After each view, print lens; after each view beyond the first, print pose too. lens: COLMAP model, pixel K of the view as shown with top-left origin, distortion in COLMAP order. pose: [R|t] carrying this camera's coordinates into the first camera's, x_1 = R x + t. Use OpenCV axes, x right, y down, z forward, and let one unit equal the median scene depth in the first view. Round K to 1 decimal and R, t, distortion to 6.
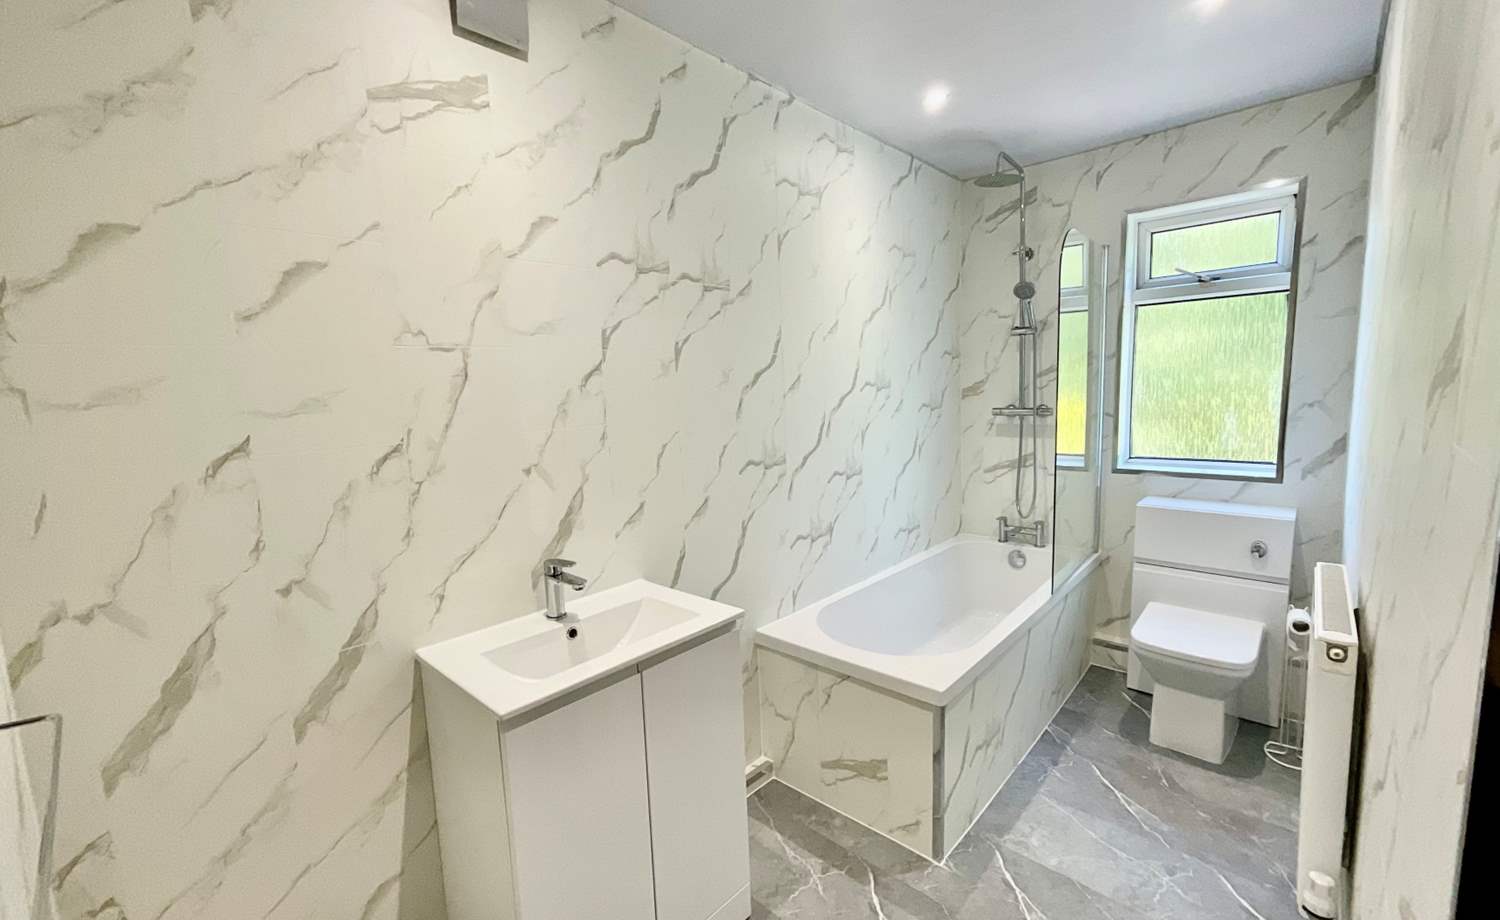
lens RADIAL K [[624.9, 0, 750.0], [0, 624.9, 460.0], [0, 0, 1]] dist [-0.000740, 0.000098]
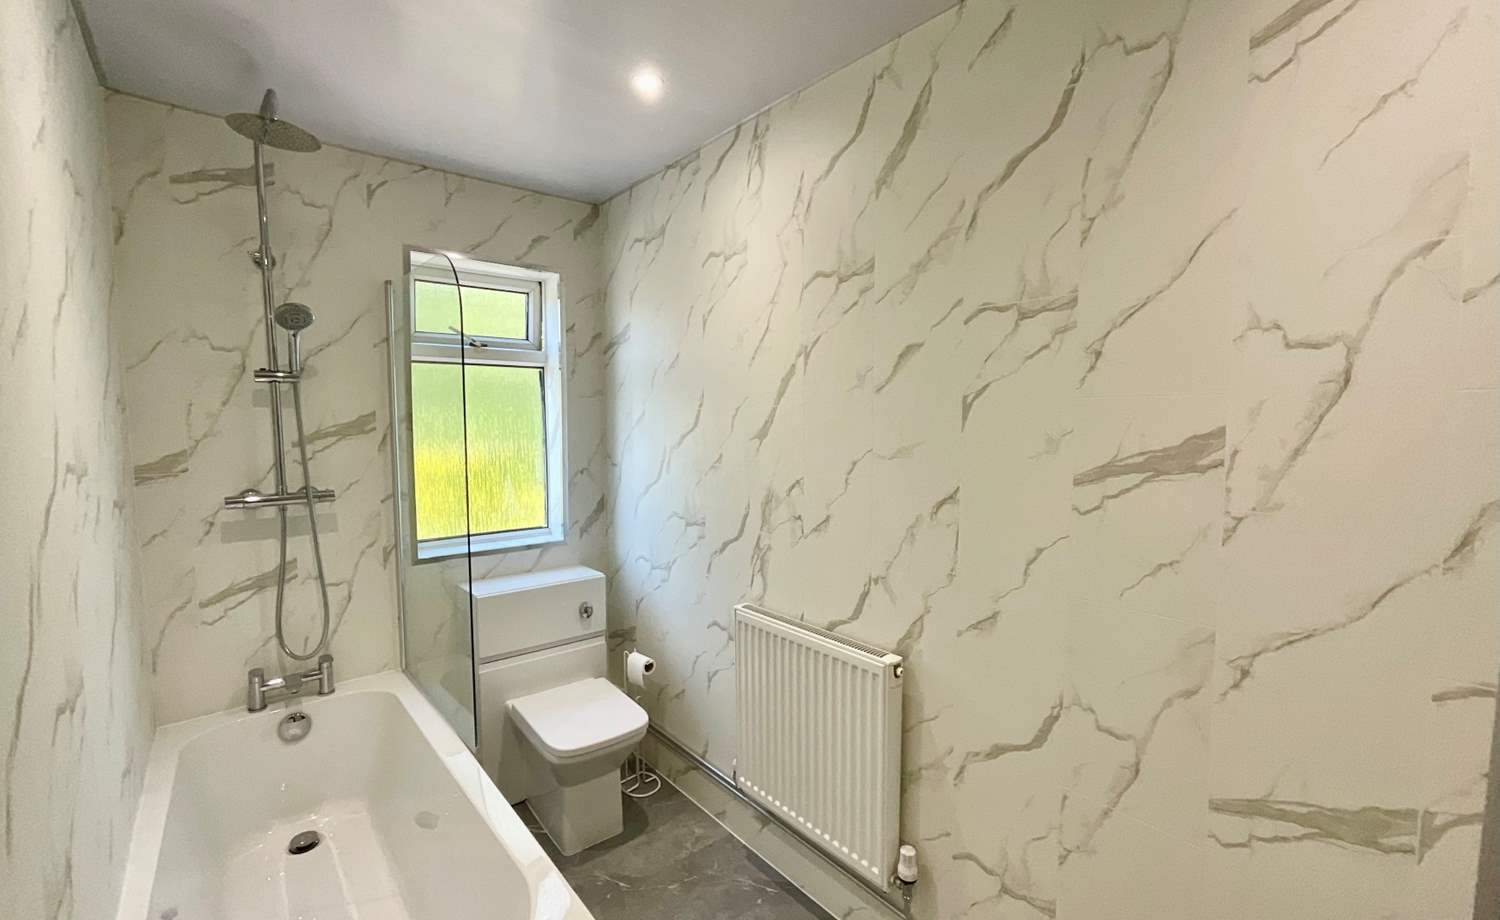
lens RADIAL K [[624.9, 0, 750.0], [0, 624.9, 460.0], [0, 0, 1]] dist [-0.000740, 0.000098]
pose [[0.121296, -0.028230, 0.992215, -0.157941], [0.114792, 0.993288, 0.014227, -0.075122], [-0.985956, 0.112173, 0.123722, 0.459779]]
